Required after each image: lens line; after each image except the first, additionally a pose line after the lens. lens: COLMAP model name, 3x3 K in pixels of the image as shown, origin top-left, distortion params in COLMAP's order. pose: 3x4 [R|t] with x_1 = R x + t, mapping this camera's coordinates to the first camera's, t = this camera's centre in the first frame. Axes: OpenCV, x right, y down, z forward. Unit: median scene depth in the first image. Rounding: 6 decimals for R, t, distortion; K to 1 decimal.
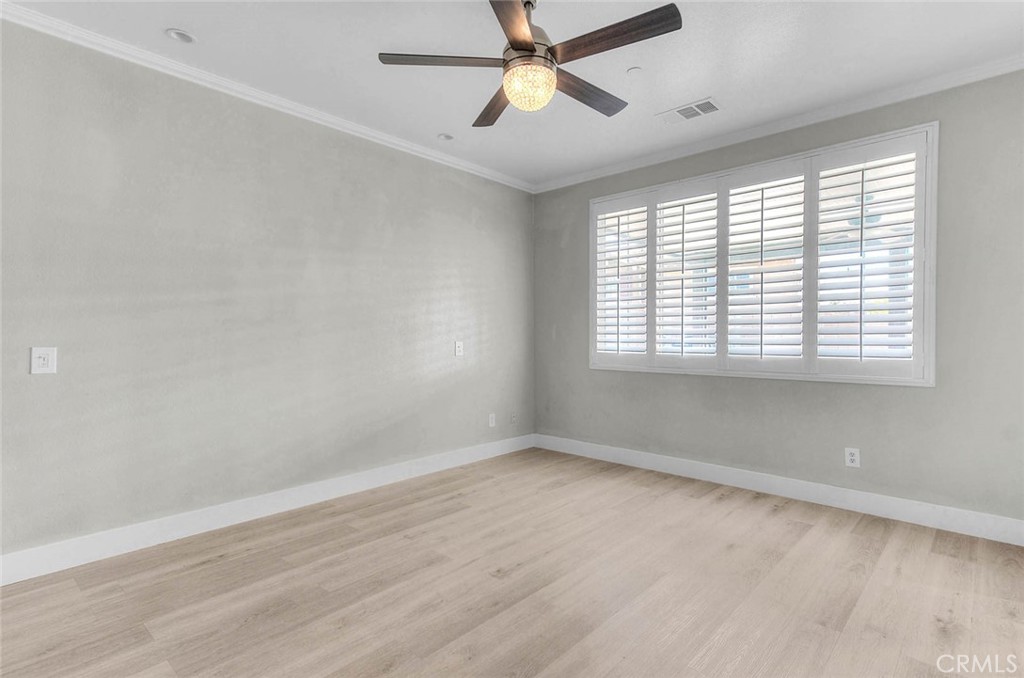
lens RADIAL K [[485.3, 0, 516.8], [0, 485.3, 342.1], [0, 0, 1]] dist [0.003167, 0.000537]
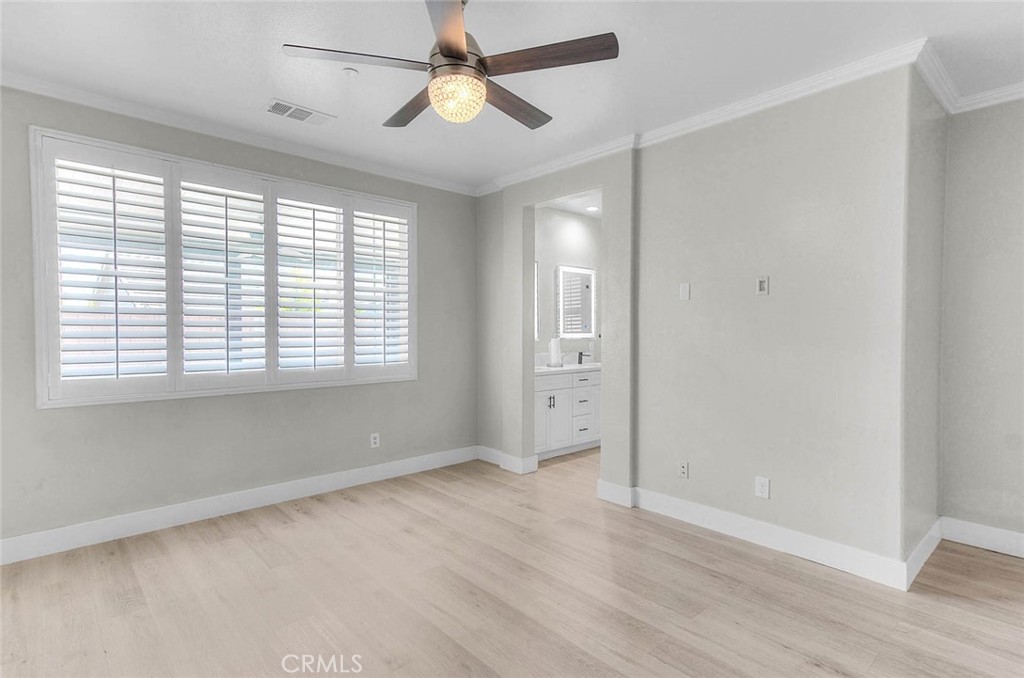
lens RADIAL K [[497.3, 0, 512.0], [0, 497.3, 339.0], [0, 0, 1]] dist [0.004044, 0.000610]
pose [[0.080290, -0.016338, 0.996638, -0.573711], [0.008676, 0.999839, 0.015692, -0.048340], [-0.996734, 0.007387, 0.080419, 0.507982]]
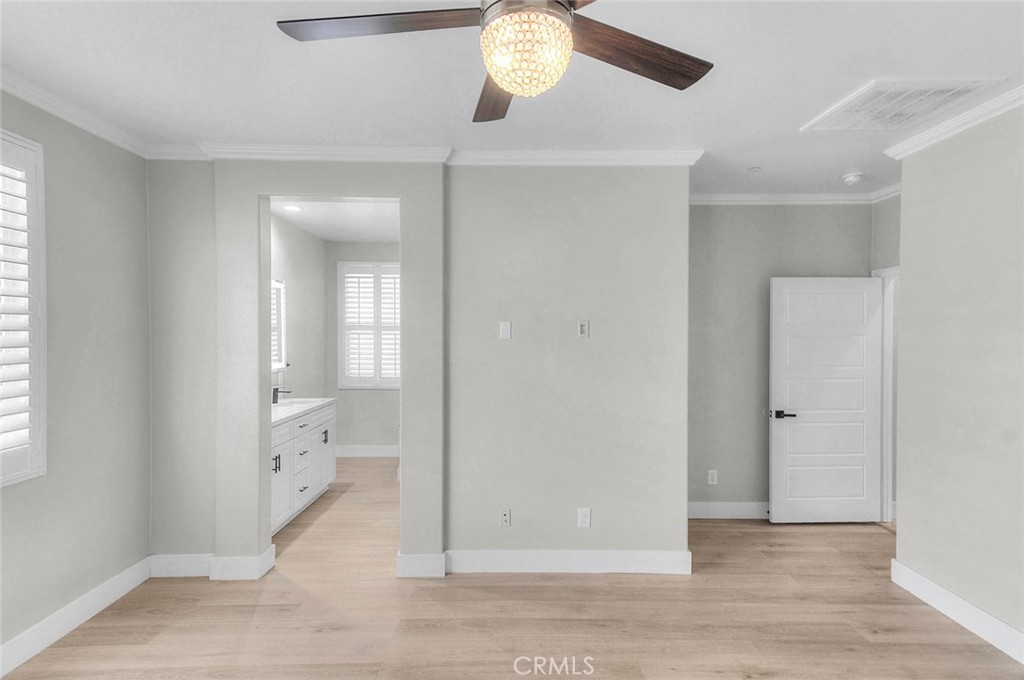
lens RADIAL K [[494.9, 0, 508.2], [0, 494.9, 339.8], [0, 0, 1]] dist [0.021706, 0.000115]
pose [[-0.686970, -0.002438, 0.726682, -0.244532], [0.008392, 0.999901, 0.011287, -0.116317], [-0.726638, 0.013852, -0.686881, 0.885756]]
